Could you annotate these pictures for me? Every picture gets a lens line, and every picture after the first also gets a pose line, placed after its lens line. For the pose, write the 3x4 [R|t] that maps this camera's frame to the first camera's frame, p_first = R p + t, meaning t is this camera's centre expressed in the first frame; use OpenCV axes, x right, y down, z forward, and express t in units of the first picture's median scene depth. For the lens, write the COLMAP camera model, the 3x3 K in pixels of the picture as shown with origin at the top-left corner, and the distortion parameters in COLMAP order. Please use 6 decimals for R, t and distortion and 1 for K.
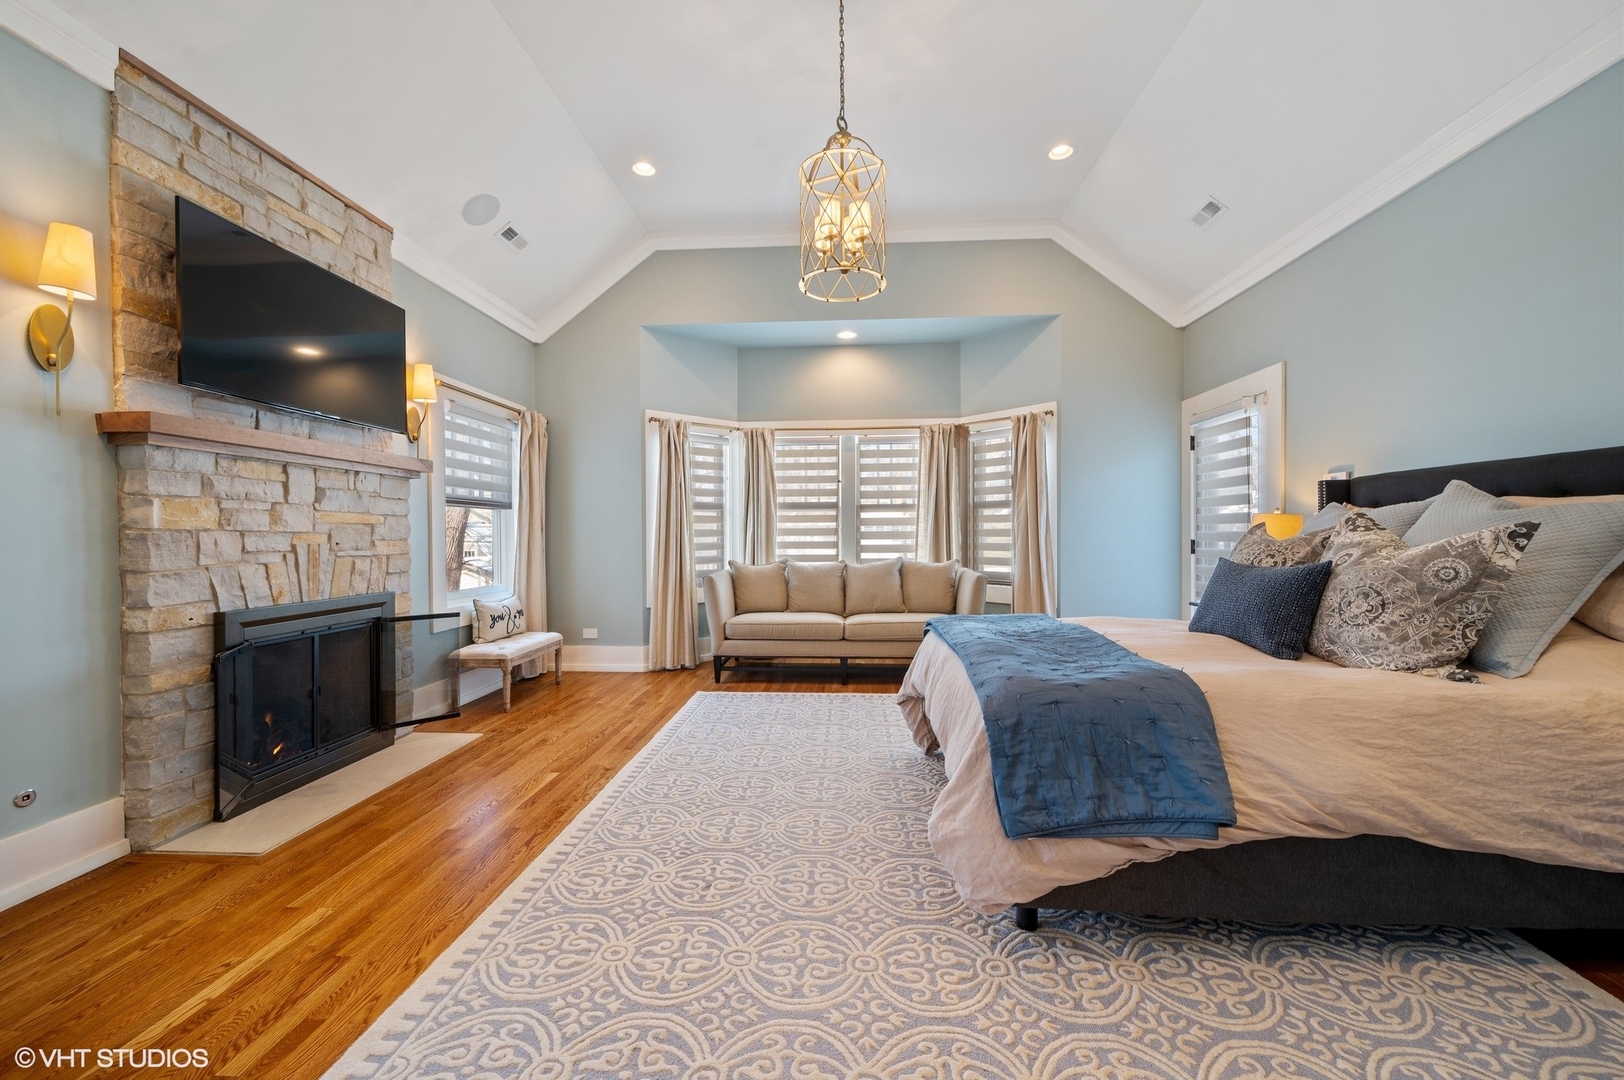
lens RADIAL K [[646.2, 0, 808.2], [0, 646.2, 541.9], [0, 0, 1]] dist [0.000382, -0.000510]
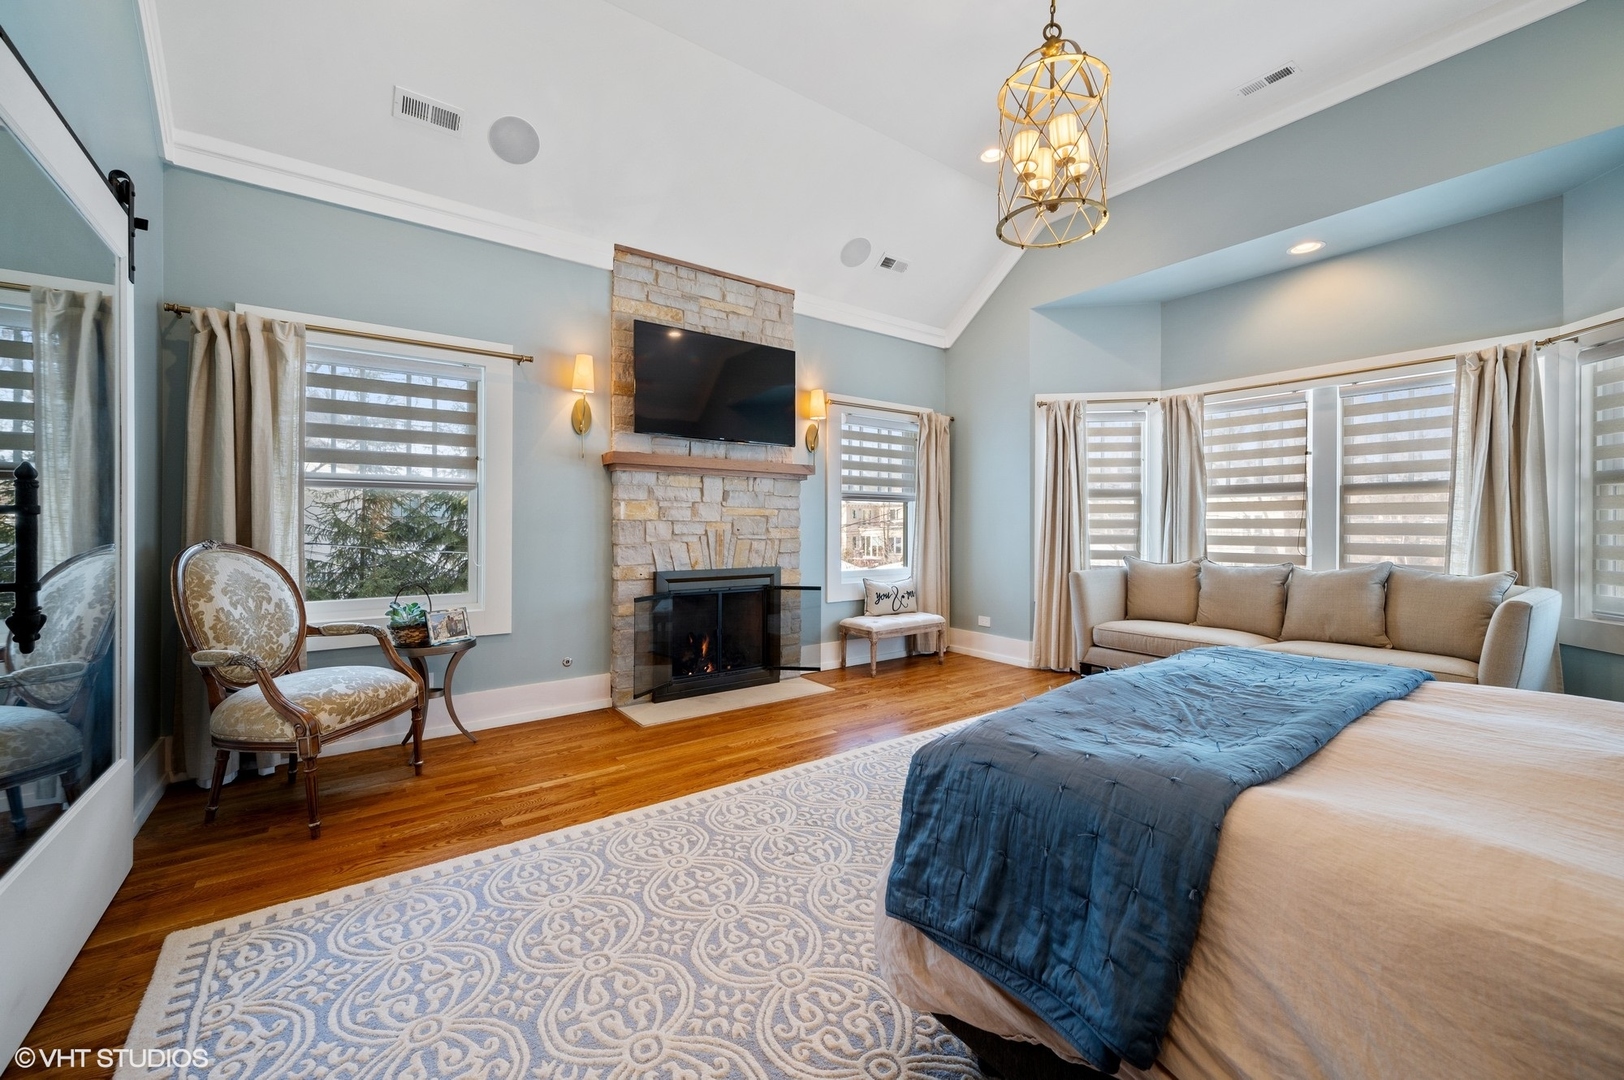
lens RADIAL K [[646.2, 0, 807.9], [0, 646.2, 525.1], [0, 0, 1]] dist [0.000382, -0.000510]
pose [[0.638758, 0.008616, -0.769359, 0.433376], [-0.015373, 0.999881, -0.001565, -0.007322], [0.769254, 0.012827, 0.638815, 0.207849]]
